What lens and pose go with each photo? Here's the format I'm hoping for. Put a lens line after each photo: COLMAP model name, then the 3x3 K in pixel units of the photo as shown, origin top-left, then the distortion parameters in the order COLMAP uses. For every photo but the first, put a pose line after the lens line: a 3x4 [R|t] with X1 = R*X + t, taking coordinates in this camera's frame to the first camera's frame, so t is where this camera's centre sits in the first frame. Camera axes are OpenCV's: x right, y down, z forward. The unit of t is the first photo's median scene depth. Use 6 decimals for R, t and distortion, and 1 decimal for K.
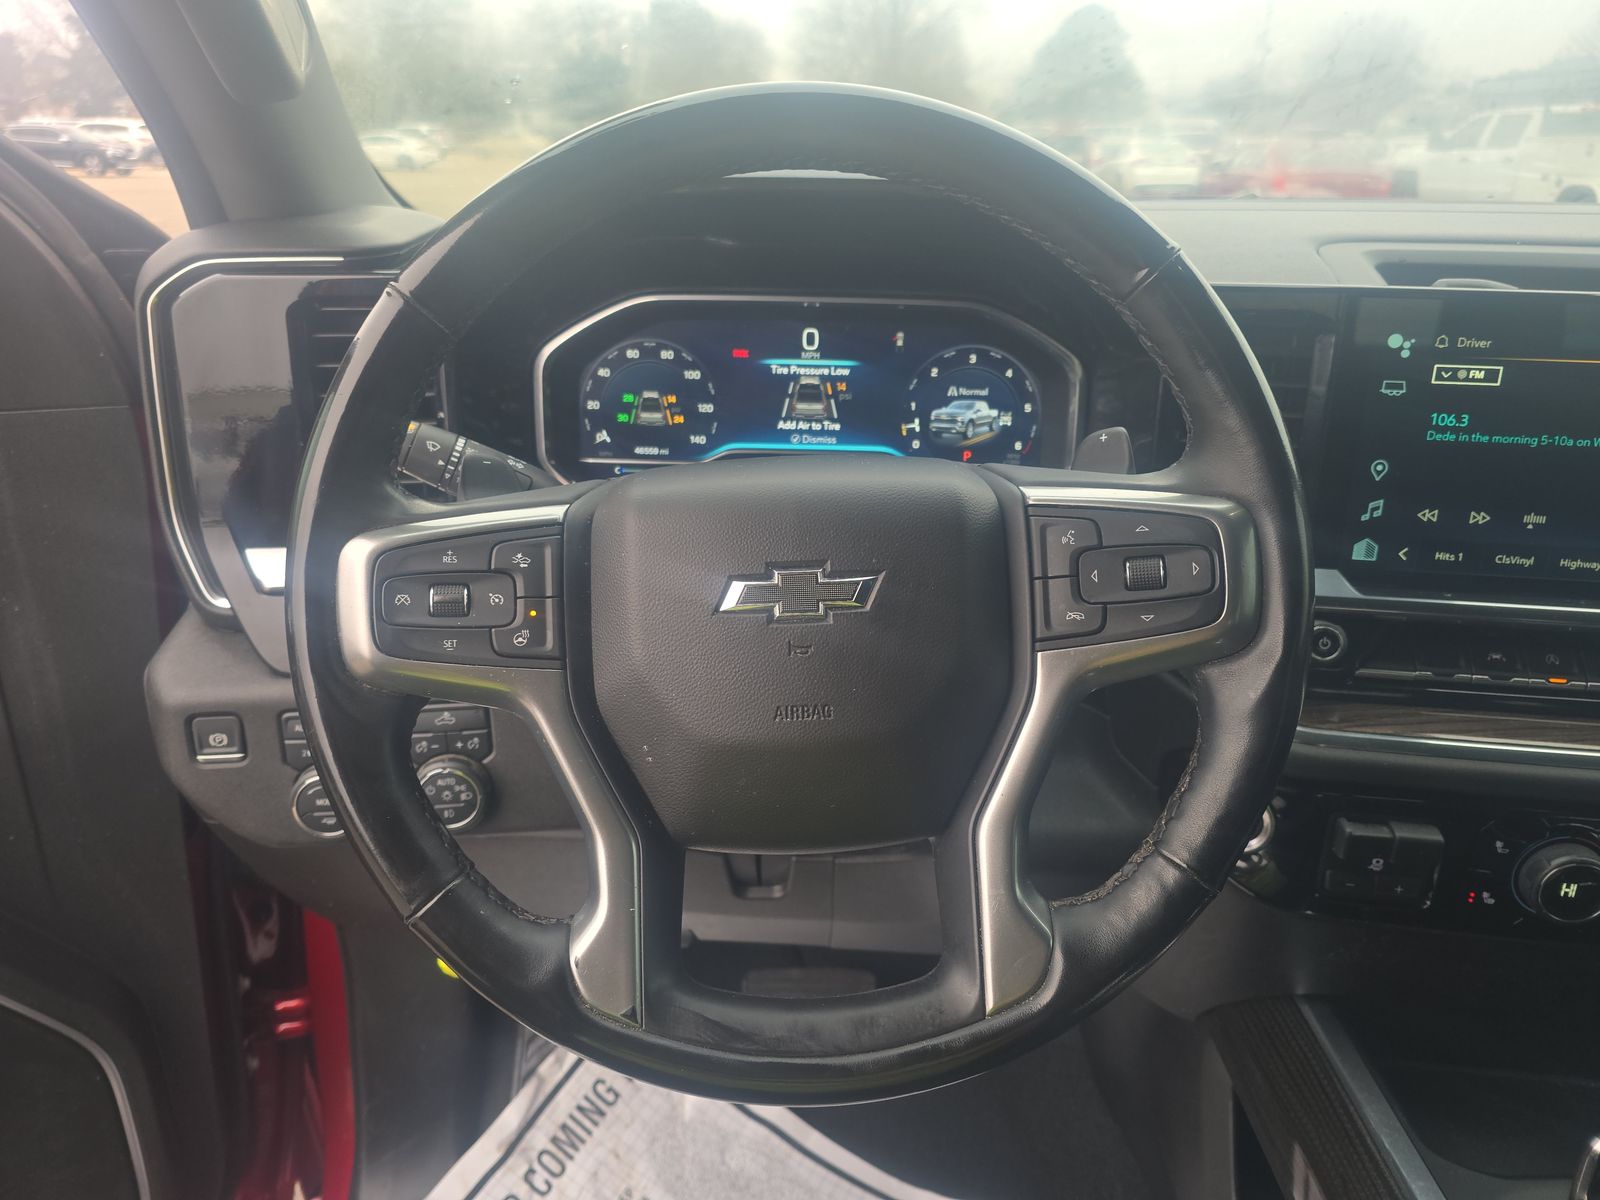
lens RADIAL K [[1081.4, 0, 800.0], [0, 1081.4, 600.0], [0, 0, 1]] dist [0.049624, -0.037022]
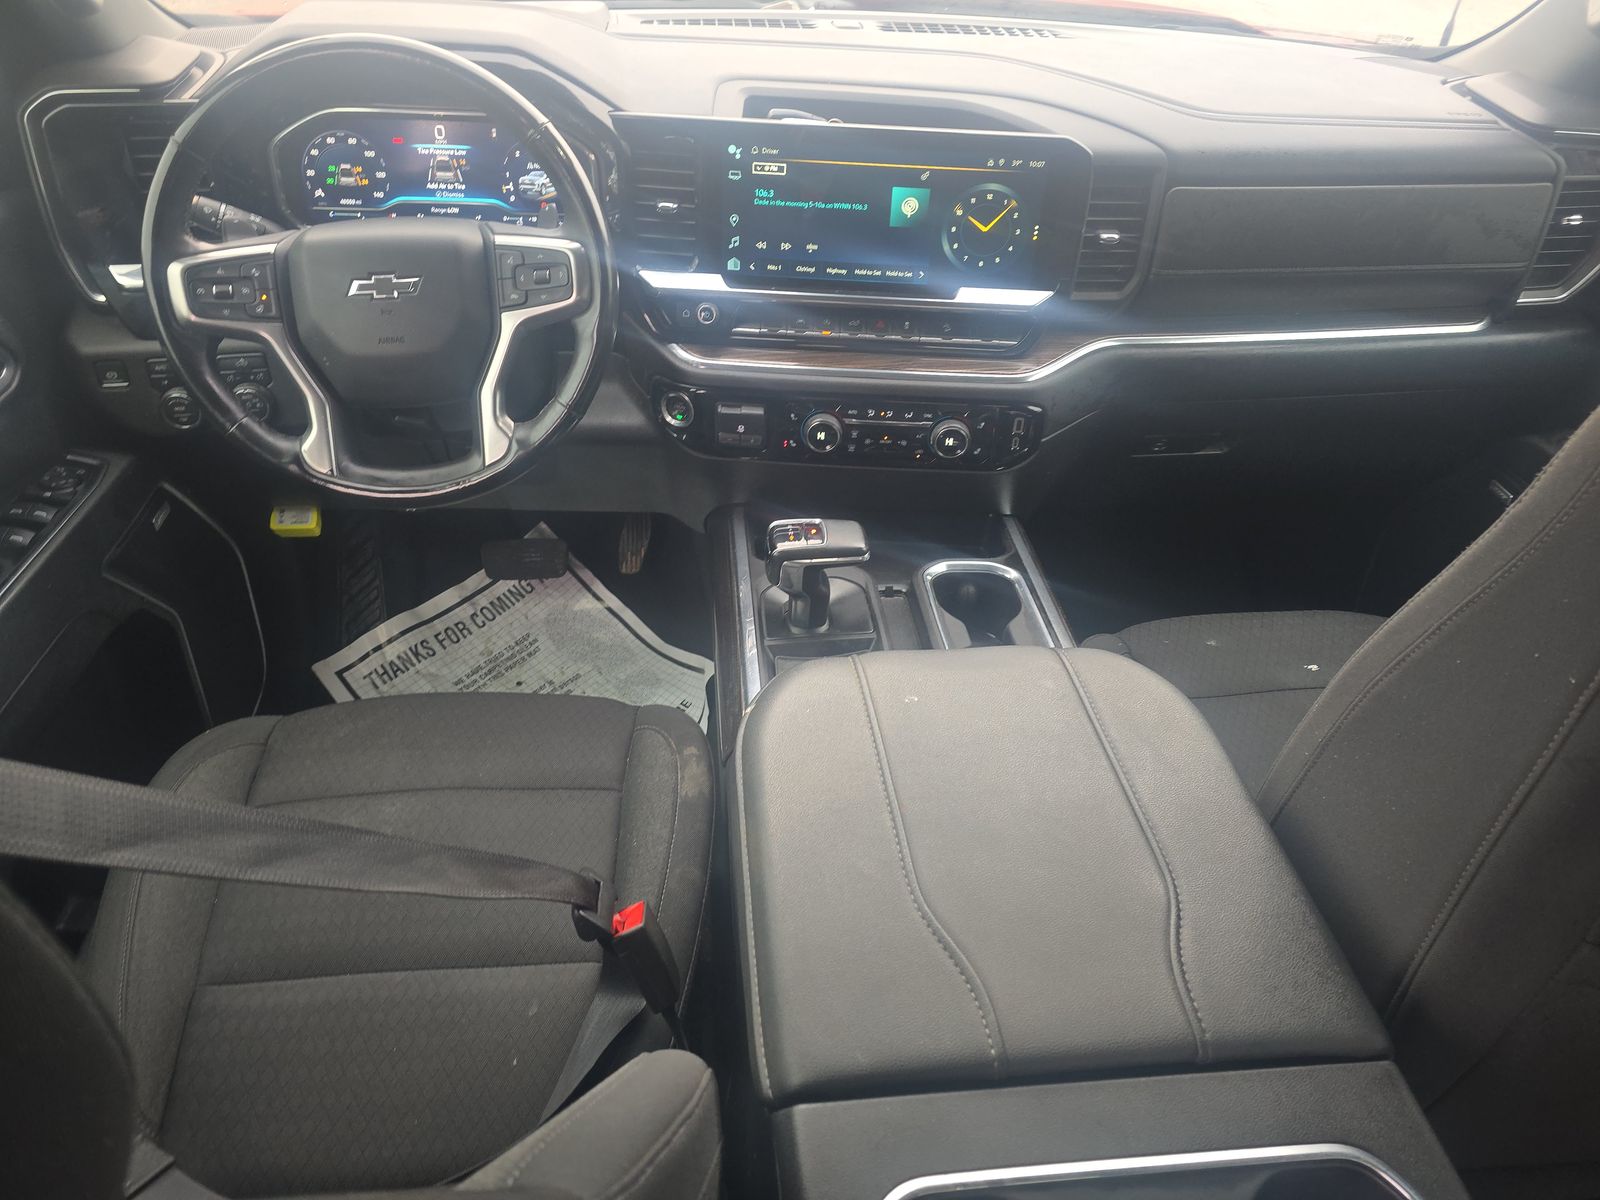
lens RADIAL K [[1080.5, 0, 800.0], [0, 1080.5, 600.0], [0, 0, 1]] dist [0.068417, -0.083601]
pose [[0.993789, -0.040432, 0.103673, 0.356988], [0.012283, 0.965820, 0.258924, 0.027187], [-0.110598, -0.256043, 0.960318, -0.868116]]
